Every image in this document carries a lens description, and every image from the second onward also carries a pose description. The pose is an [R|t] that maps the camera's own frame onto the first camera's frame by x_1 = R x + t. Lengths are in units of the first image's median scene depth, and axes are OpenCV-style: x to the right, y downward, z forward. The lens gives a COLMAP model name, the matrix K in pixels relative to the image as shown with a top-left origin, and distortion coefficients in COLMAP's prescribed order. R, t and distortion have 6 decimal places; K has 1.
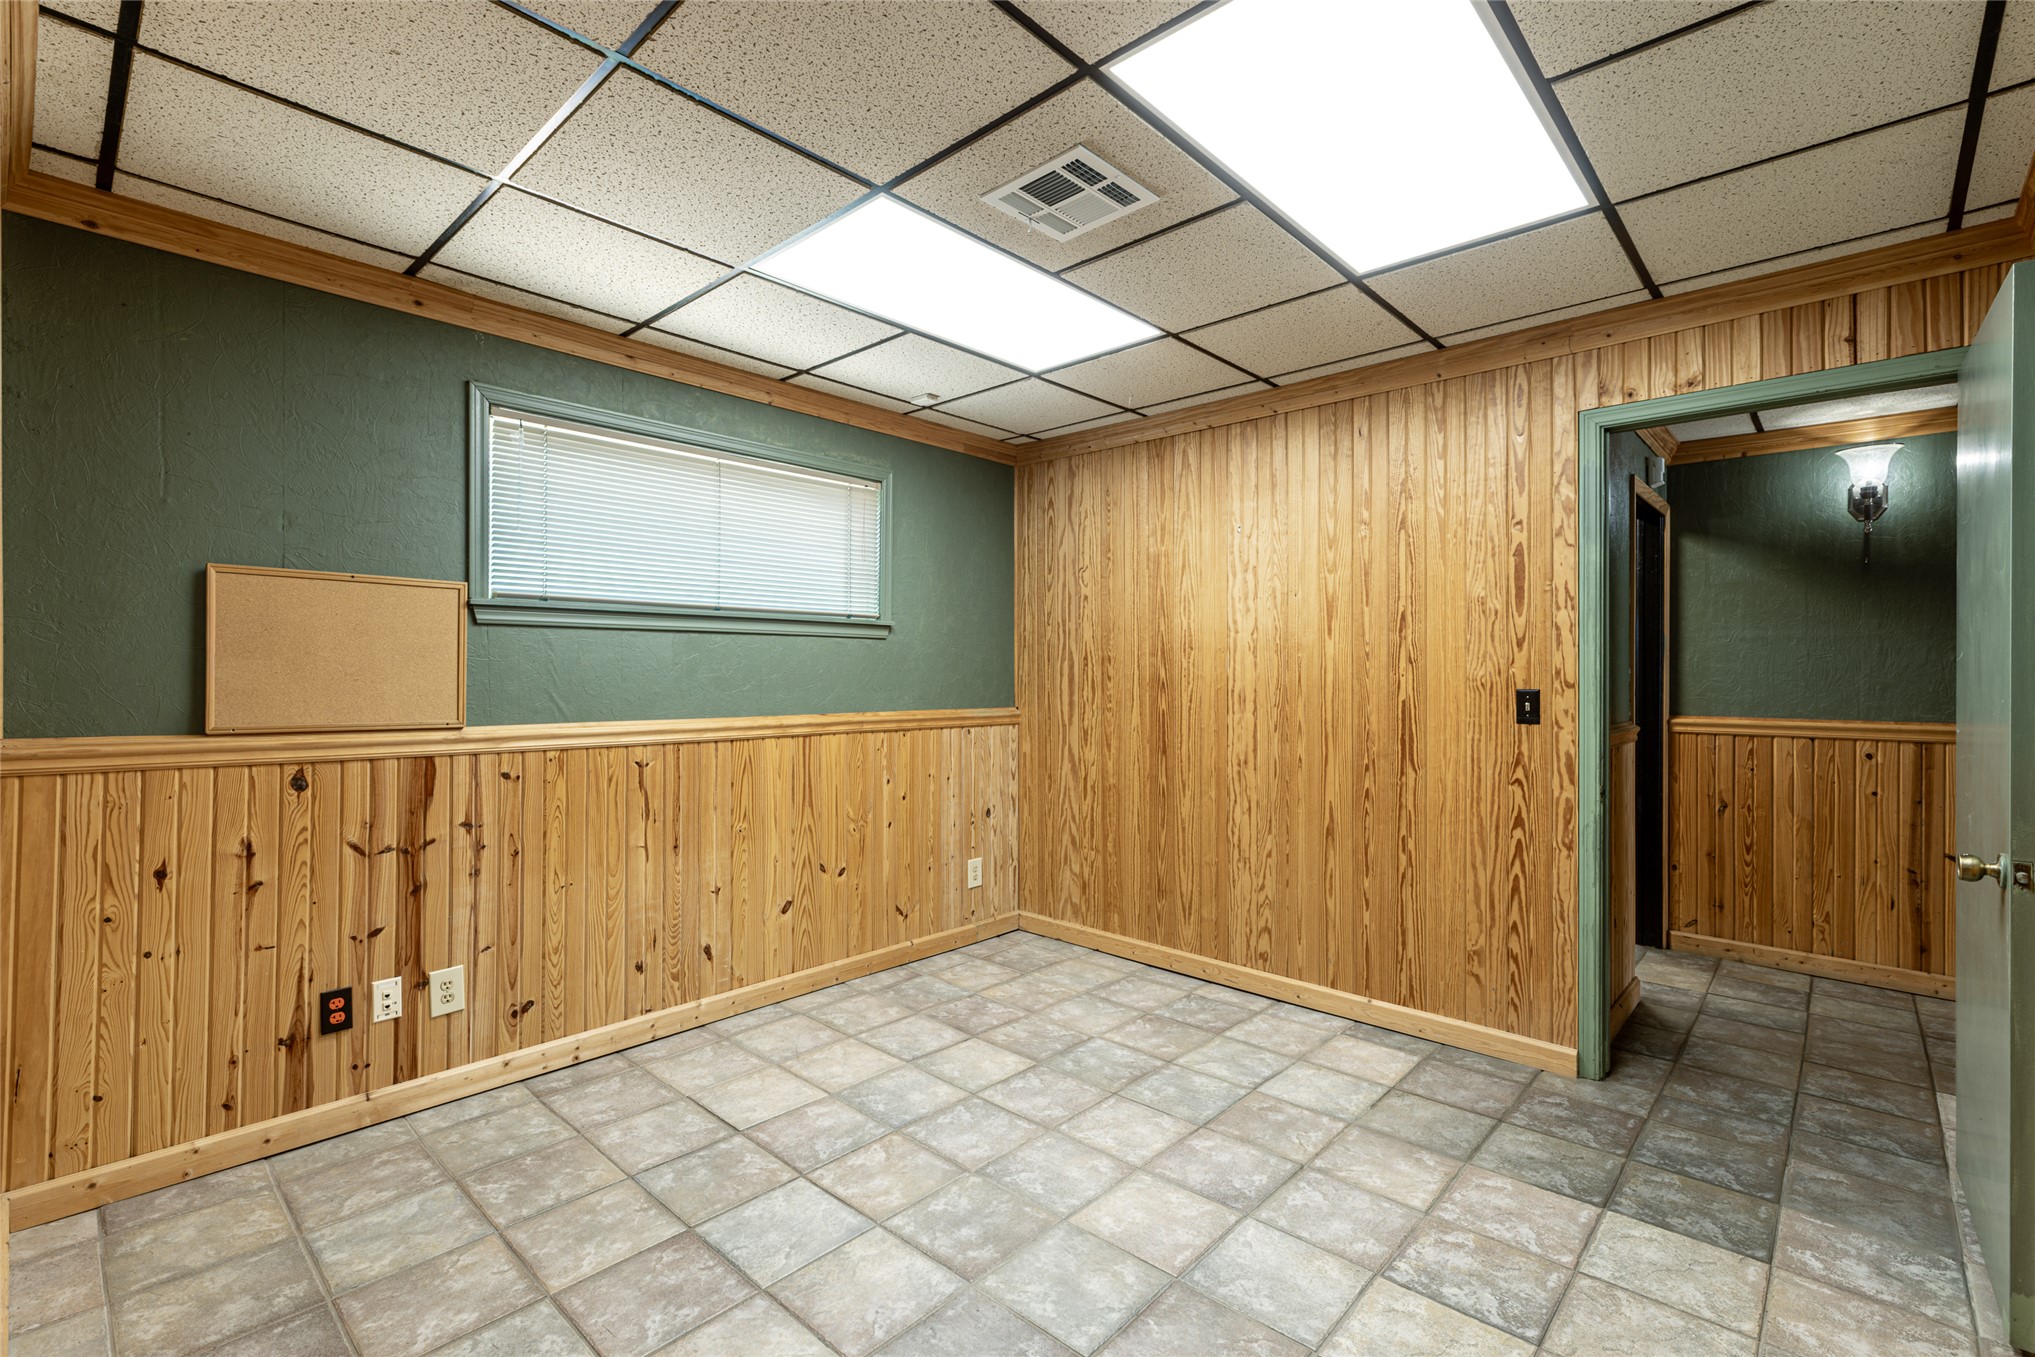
lens RADIAL K [[911.7, 0, 1023.7], [0, 911.7, 673.9], [0, 0, 1]] dist [0.006357, -0.001363]
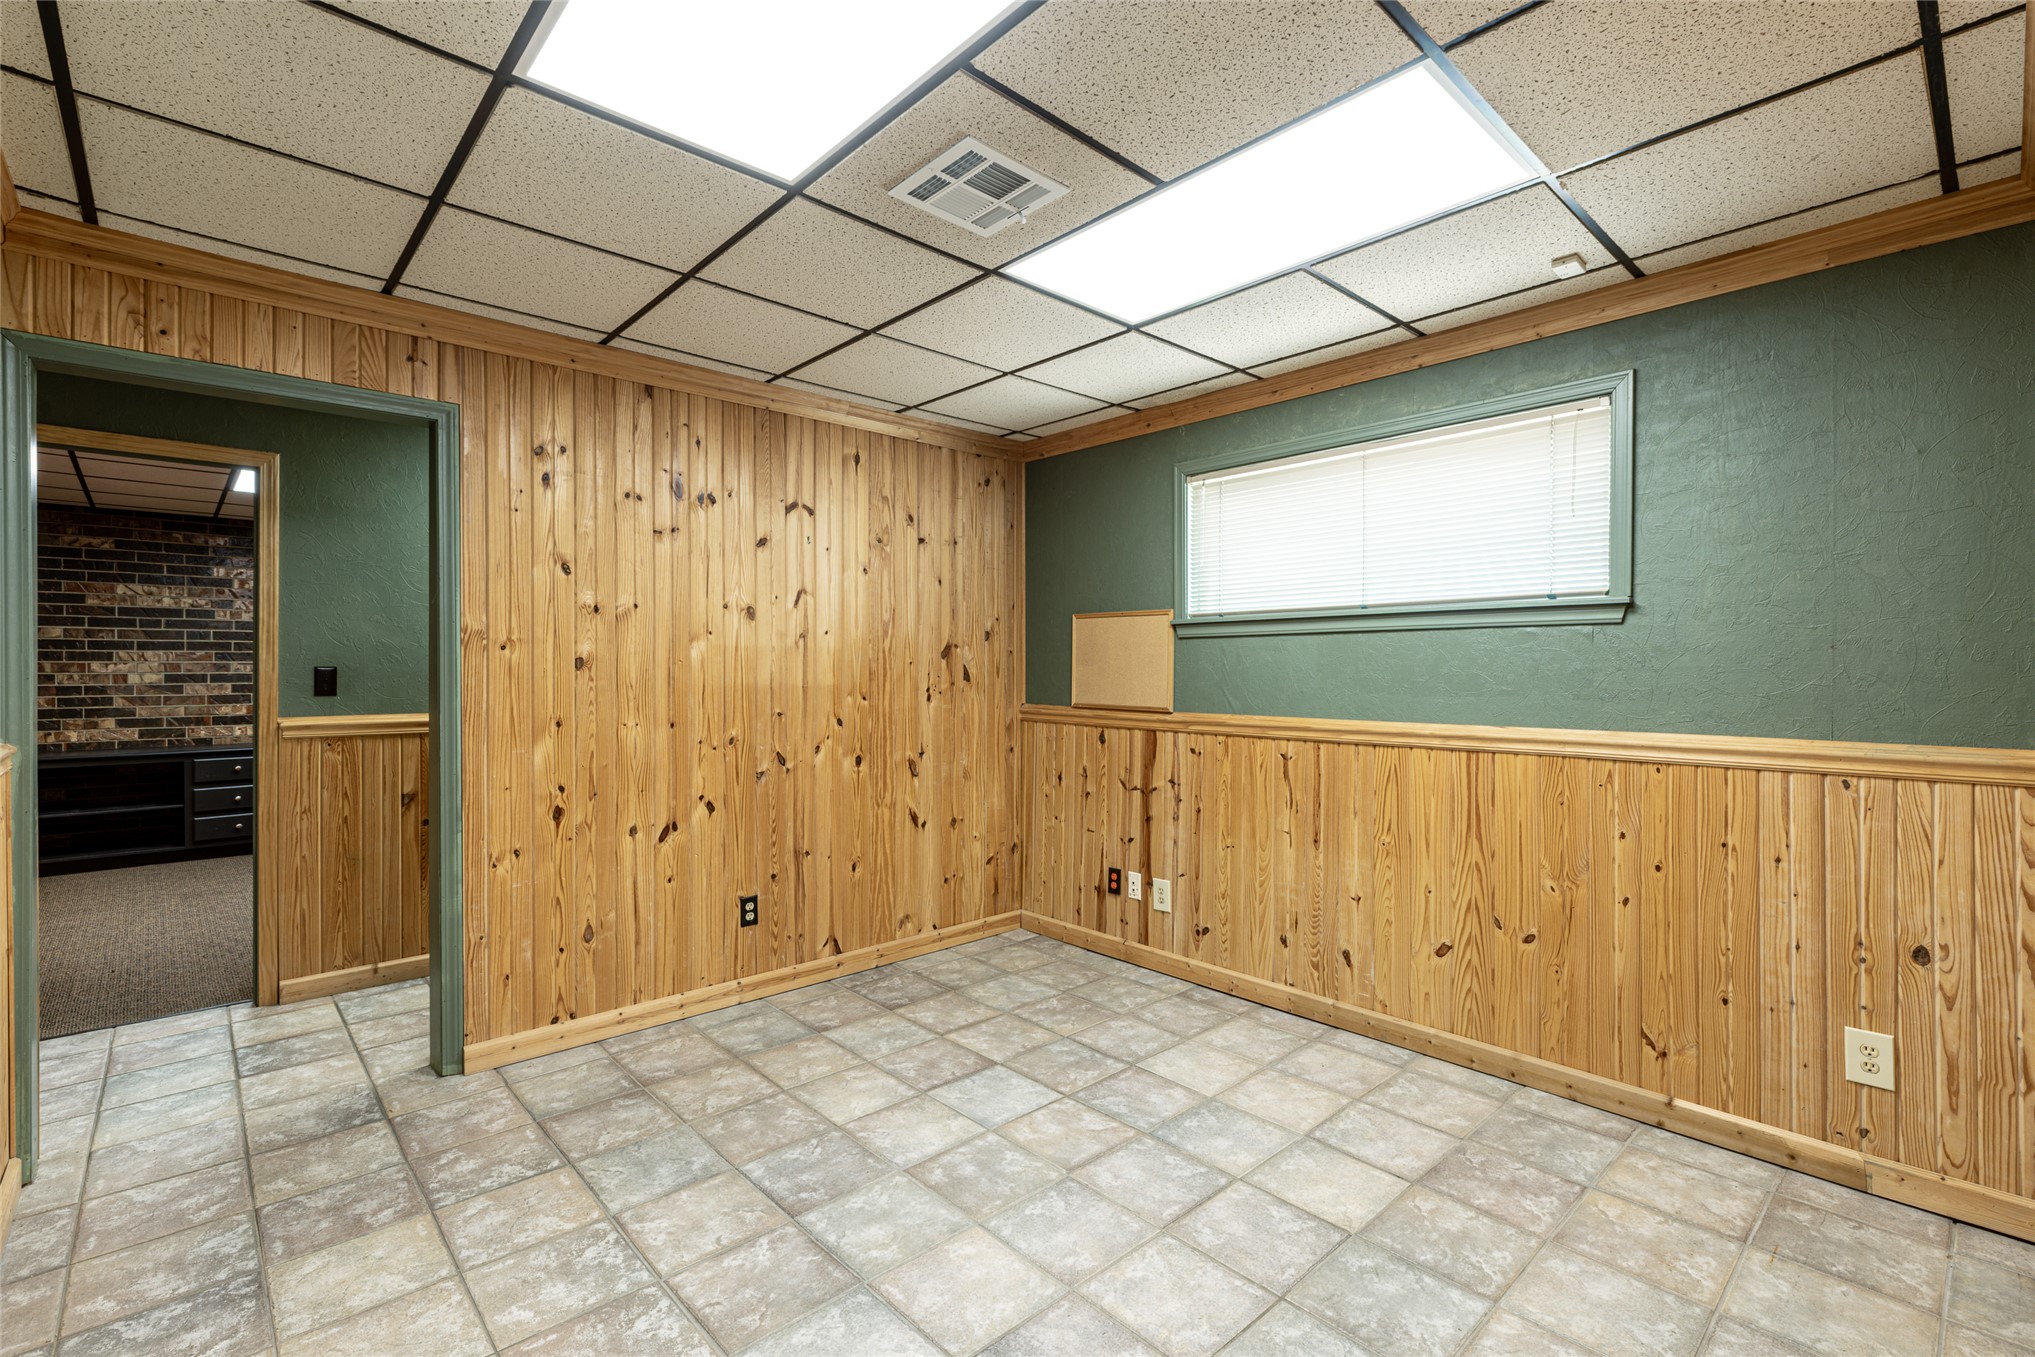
lens RADIAL K [[911.7, 0, 1013.1], [0, 911.7, 674.7], [0, 0, 1]] dist [0.006357, -0.001363]
pose [[-0.090288, 0.000093, -0.995916, 0.798481], [-0.002370, 0.999997, 0.000308, 0.000645], [0.995913, 0.002388, -0.090288, 0.874347]]
